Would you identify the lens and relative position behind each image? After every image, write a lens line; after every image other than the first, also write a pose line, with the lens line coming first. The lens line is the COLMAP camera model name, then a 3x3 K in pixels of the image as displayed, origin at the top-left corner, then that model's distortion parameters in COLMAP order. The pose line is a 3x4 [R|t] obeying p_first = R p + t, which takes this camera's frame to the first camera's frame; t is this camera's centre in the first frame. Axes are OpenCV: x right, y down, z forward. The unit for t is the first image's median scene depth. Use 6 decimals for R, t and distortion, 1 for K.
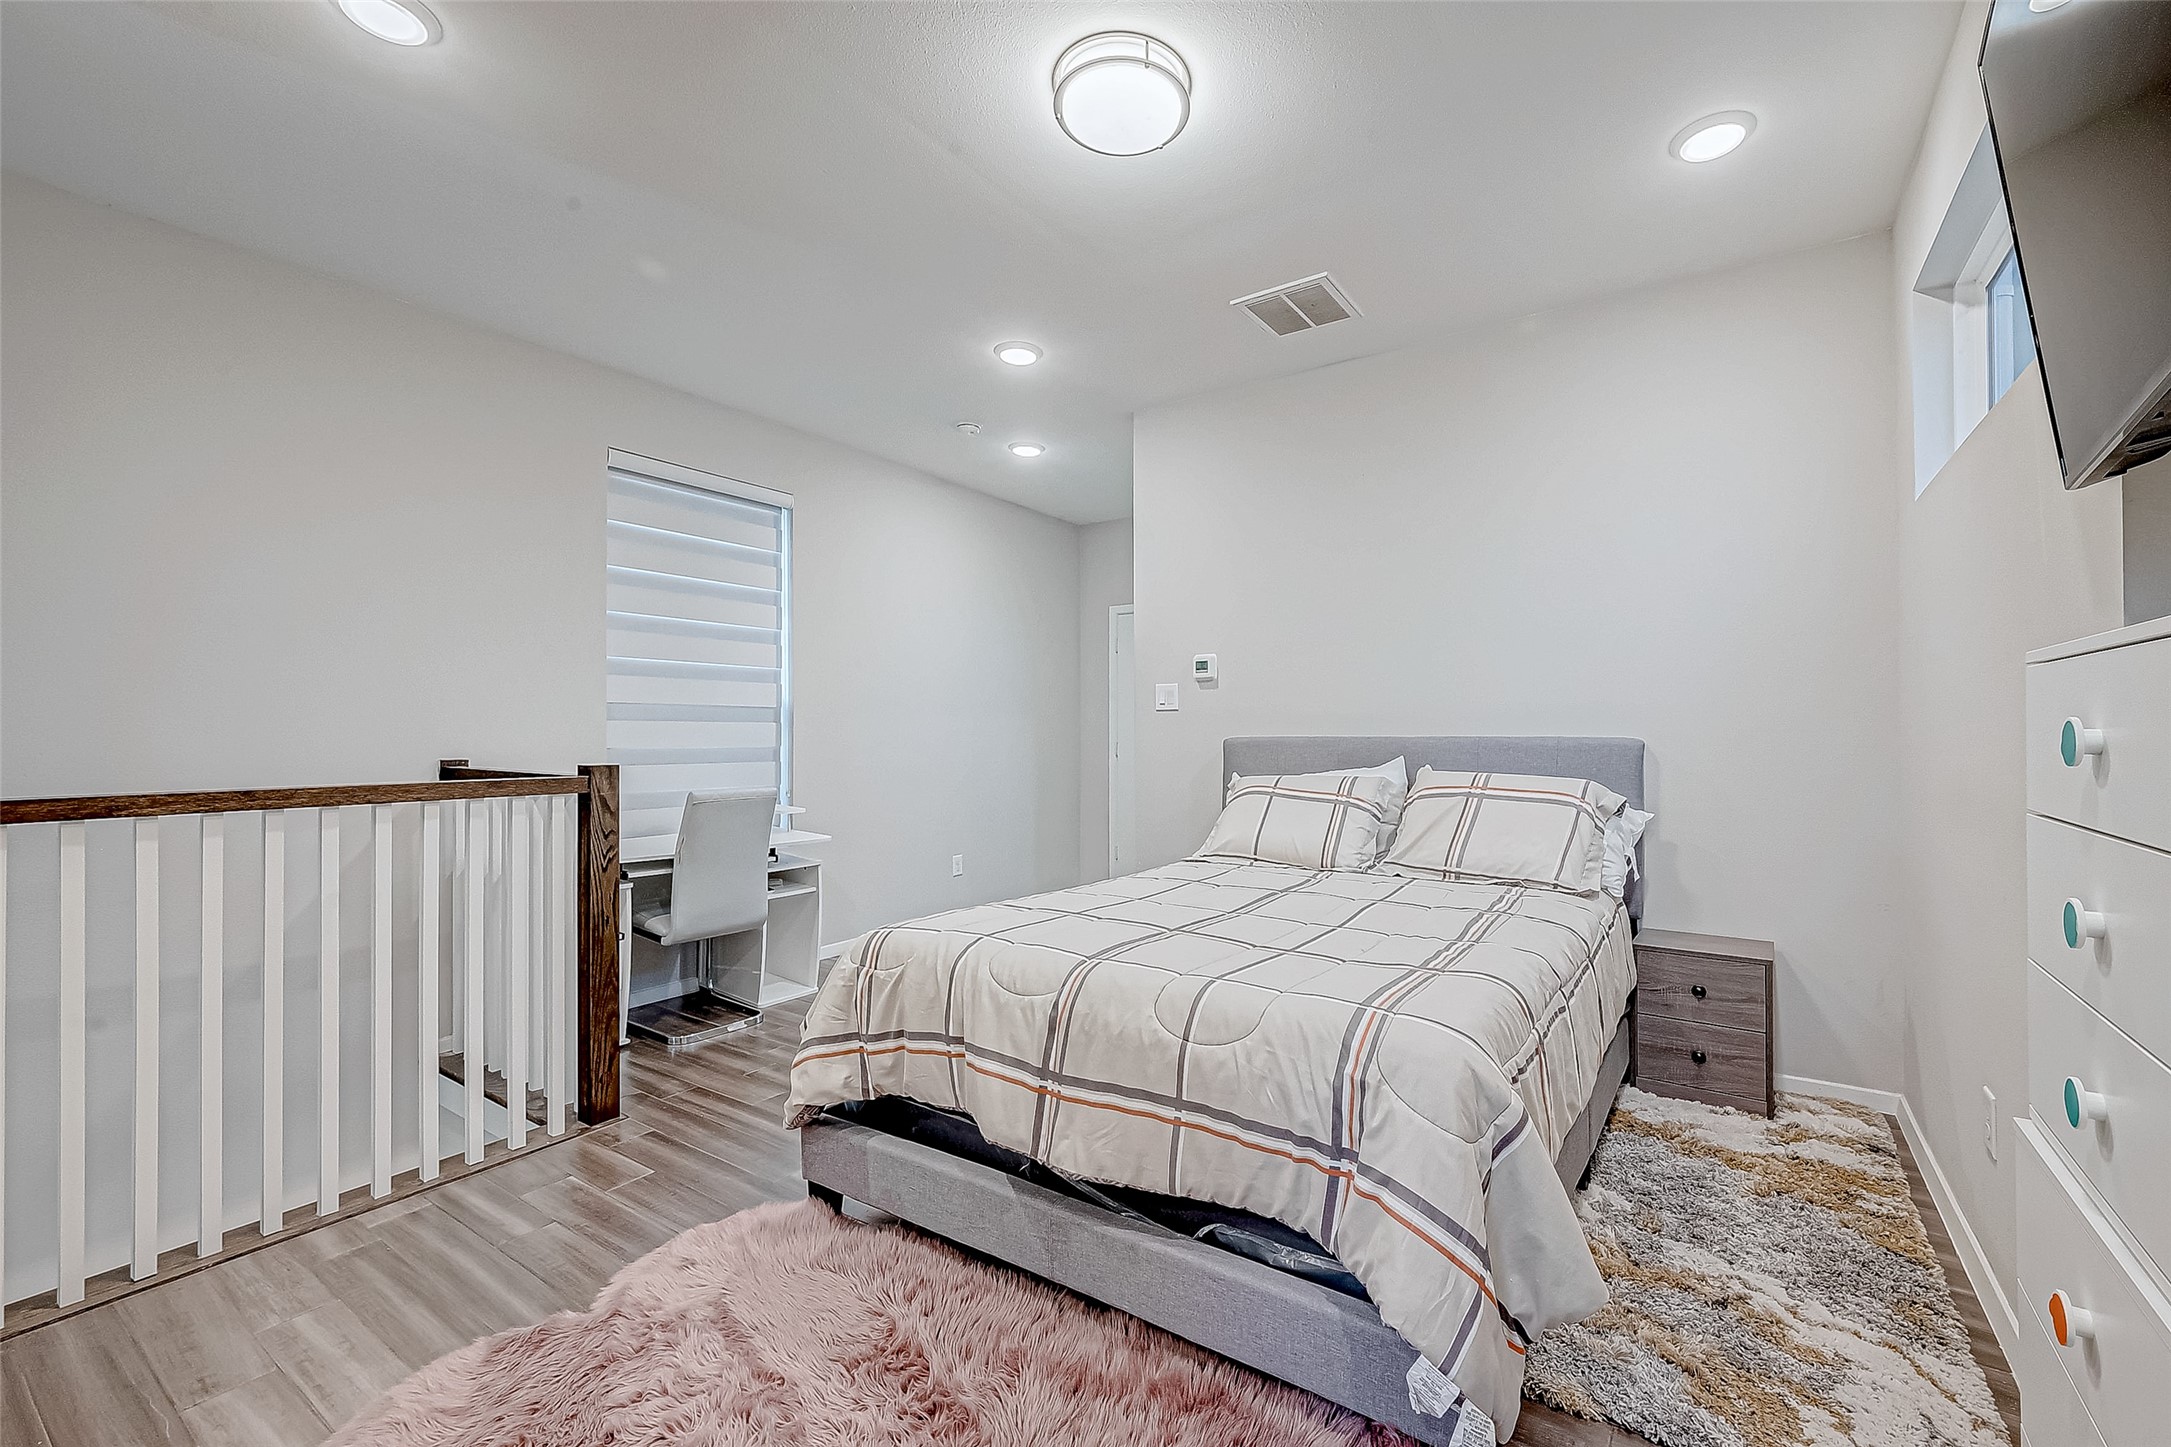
lens RADIAL K [[842.7, 0, 1085.5], [0, 842.7, 723.5], [0, 0, 1]] dist [-0.000755, -0.000034]
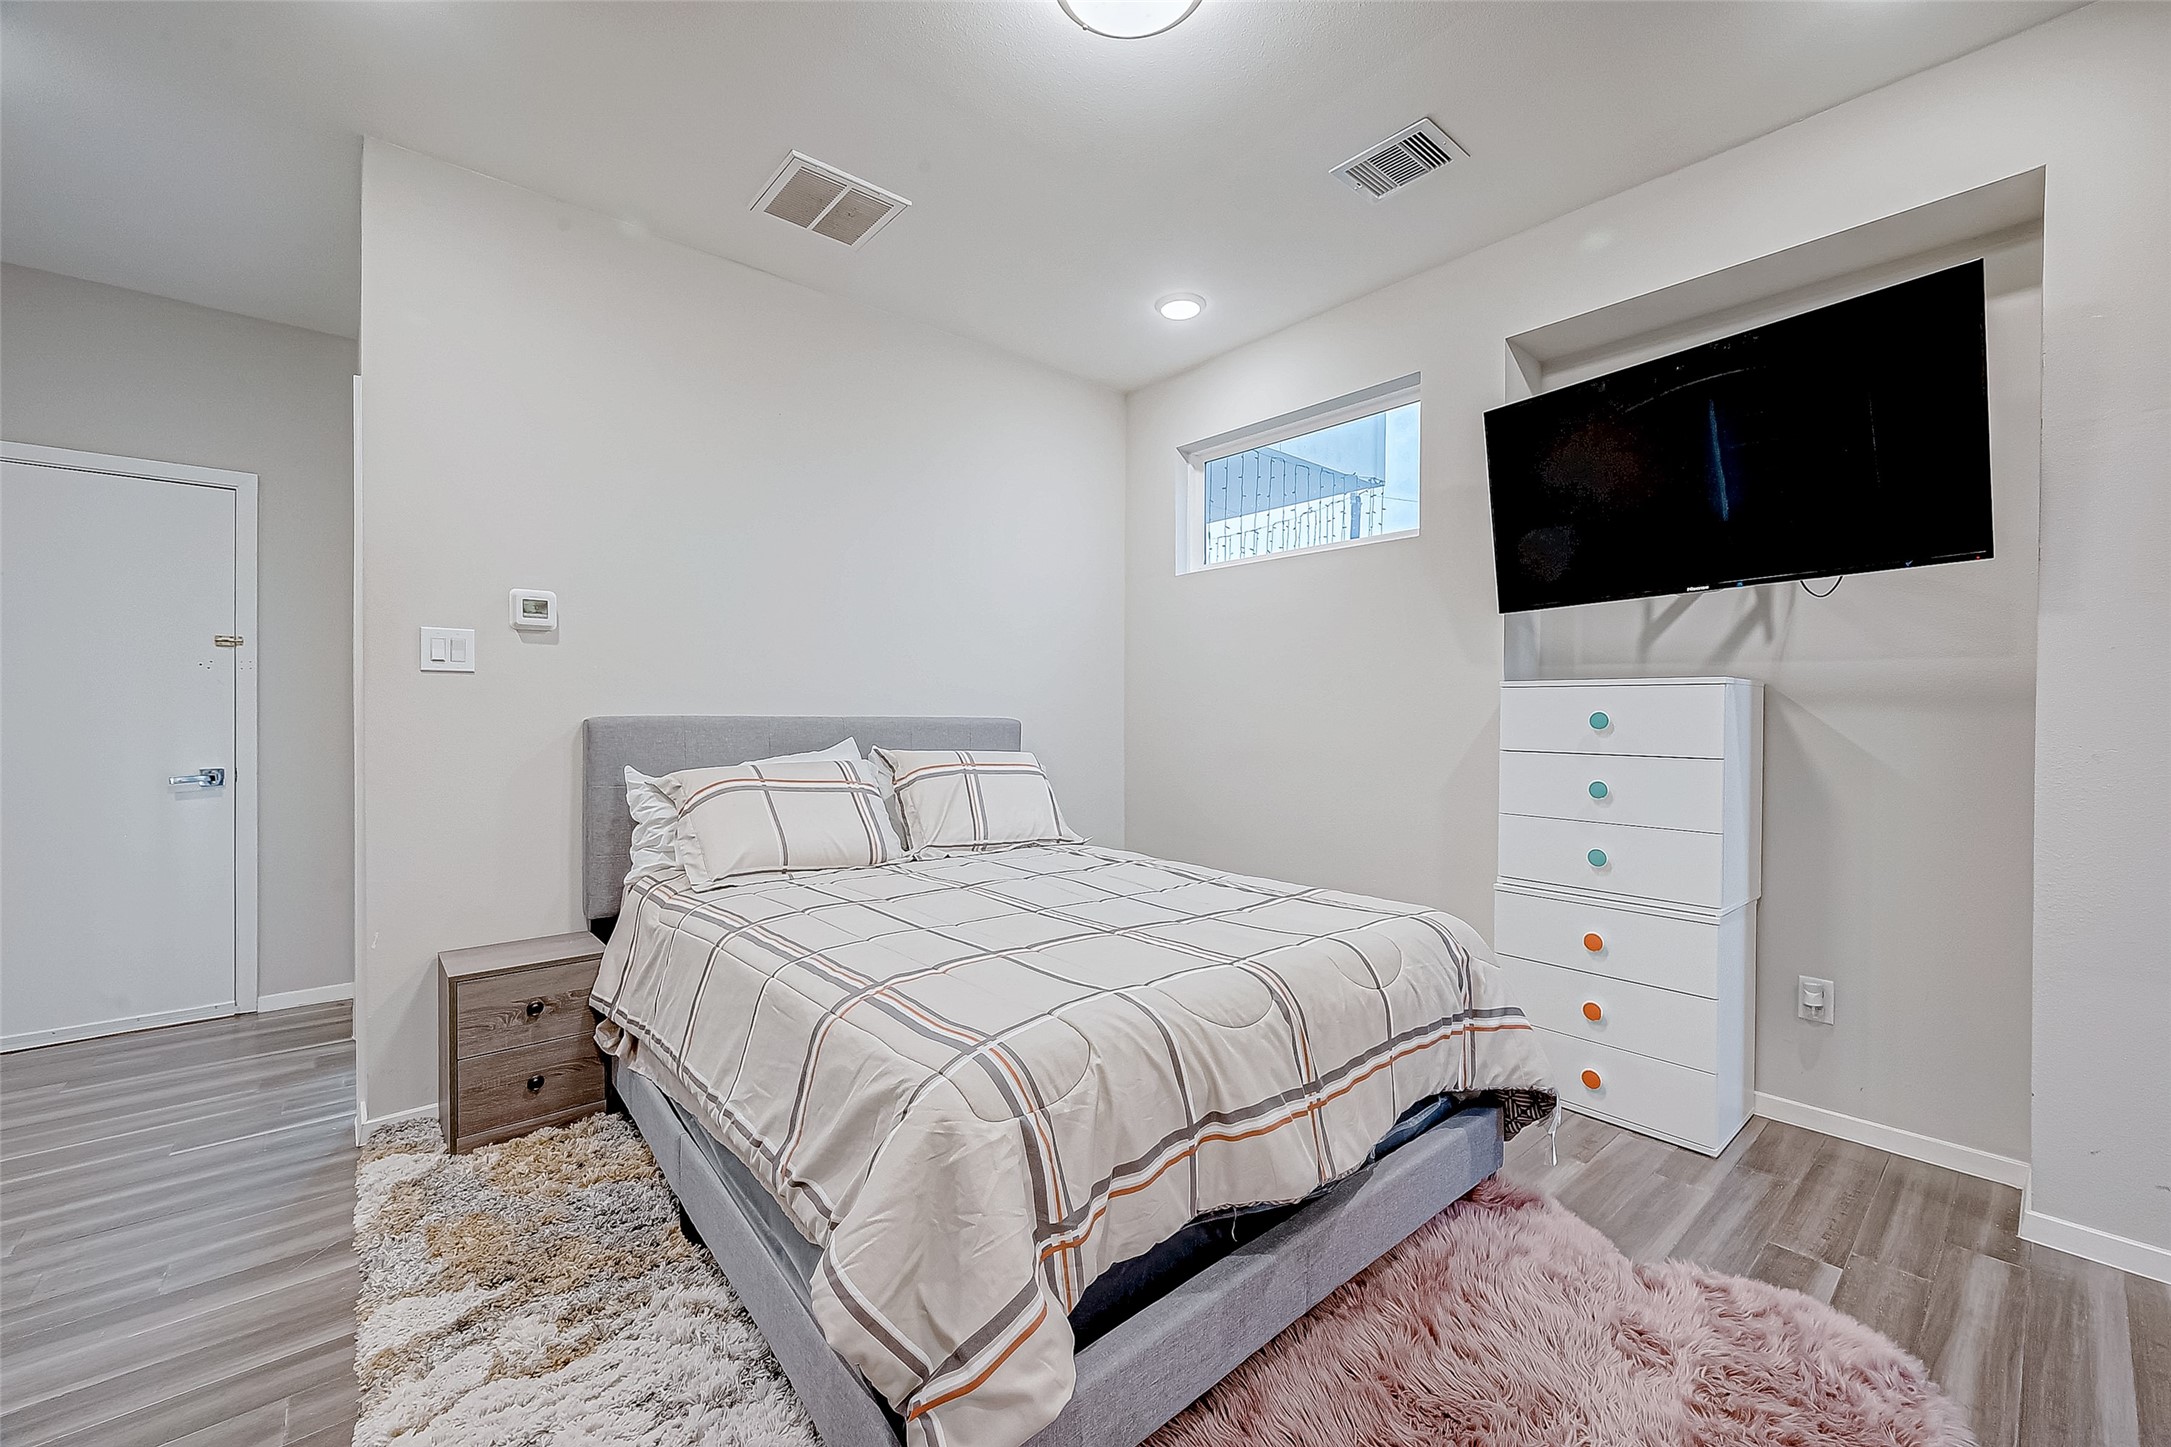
lens RADIAL K [[880.9, 0, 1085.5], [0, 880.9, 723.5], [0, 0, 1]] dist [-0.000620, -0.000056]
pose [[0.262218, 0.000078, 0.965009, -0.599299], [-0.017274, 0.999840, 0.004613, 0.016844], [-0.964854, -0.017880, 0.262178, 0.587195]]
